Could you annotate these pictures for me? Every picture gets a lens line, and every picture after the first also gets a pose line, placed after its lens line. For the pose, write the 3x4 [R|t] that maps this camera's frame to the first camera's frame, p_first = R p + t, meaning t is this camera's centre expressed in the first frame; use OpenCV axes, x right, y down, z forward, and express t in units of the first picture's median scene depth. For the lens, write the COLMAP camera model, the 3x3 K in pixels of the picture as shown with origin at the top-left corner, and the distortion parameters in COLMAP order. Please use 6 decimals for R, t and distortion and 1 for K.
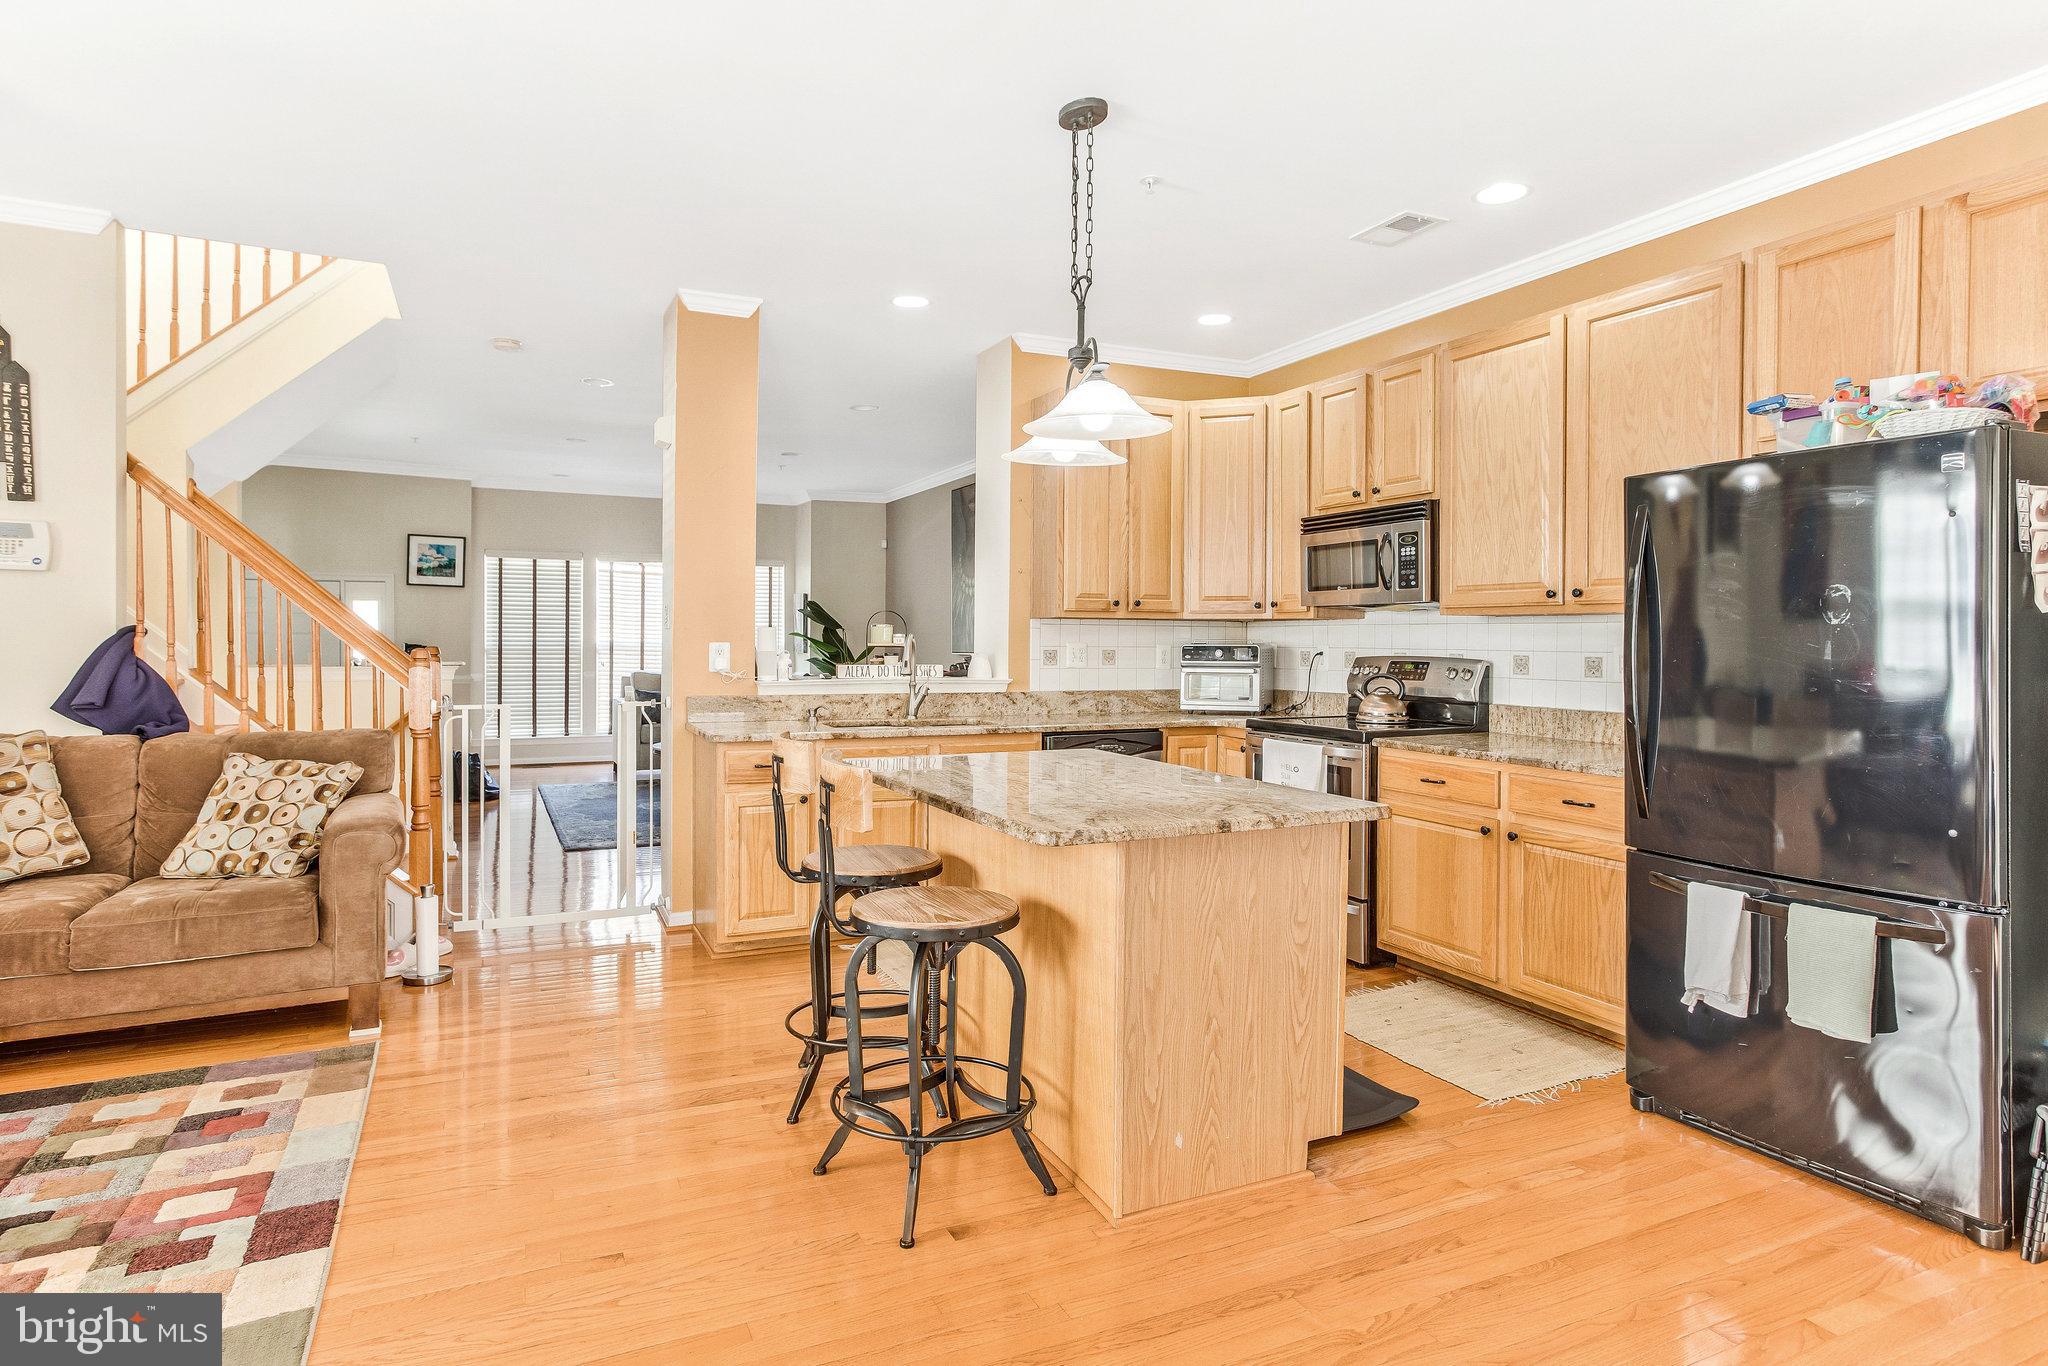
lens RADIAL K [[1136.9, 0, 1029.5], [0, 1136.9, 646.4], [0, 0, 1]] dist [-0.018495, 0.001080]
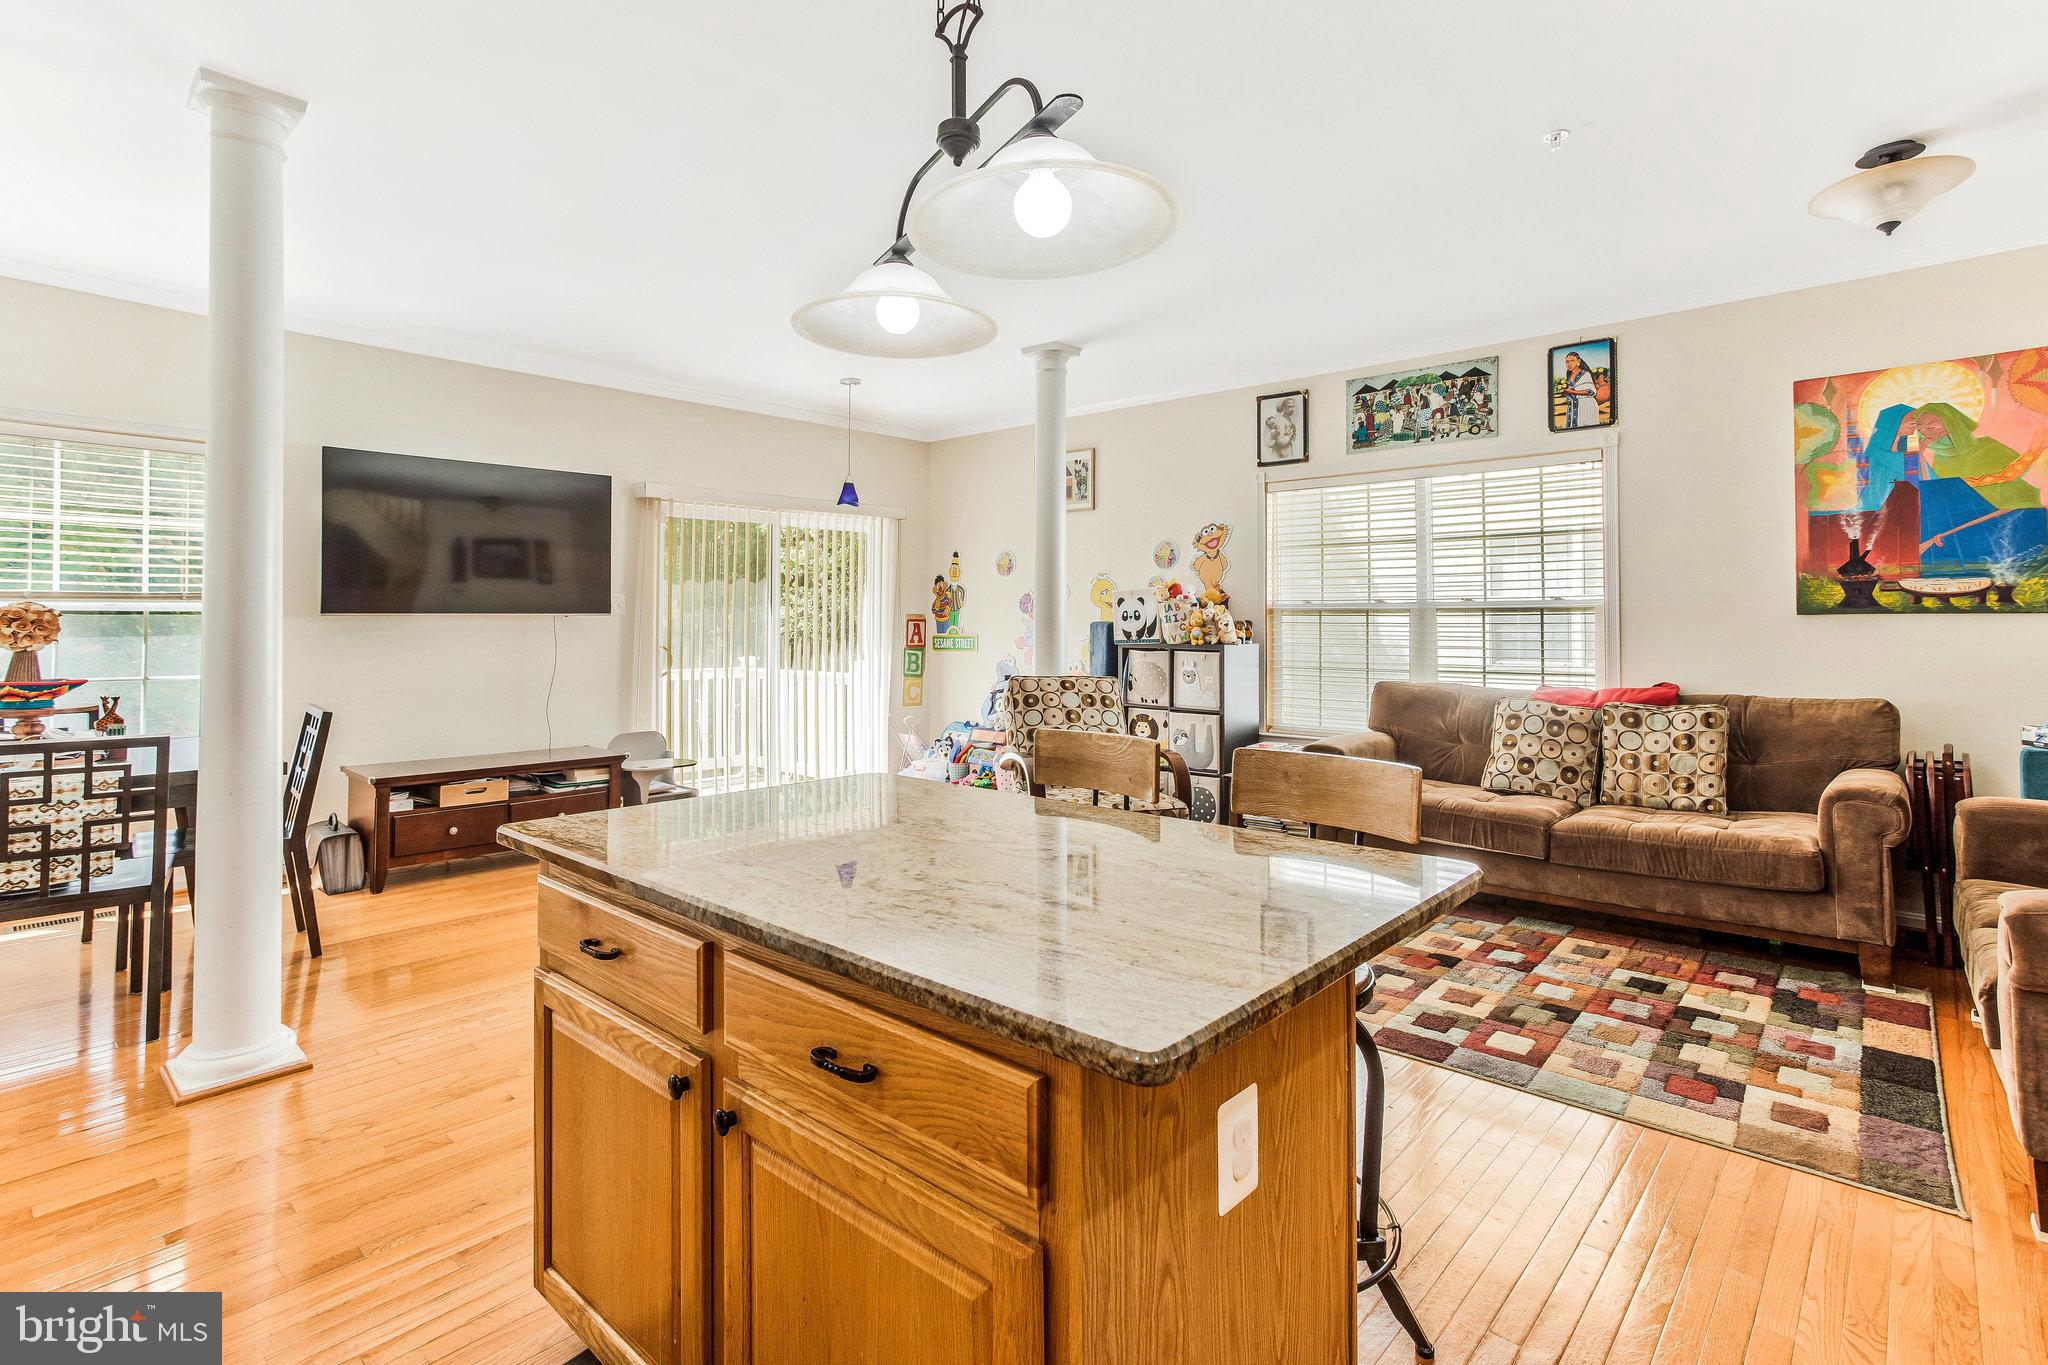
lens RADIAL K [[992.4, 0, 1028.3], [0, 992.4, 597.5], [0, 0, 1]] dist [-0.041983, 0.048794]
pose [[-0.921926, -0.016427, -0.387018, 0.133592], [-0.010121, 0.999781, -0.018324, -0.005302], [0.387234, -0.012977, -0.921890, 0.959866]]
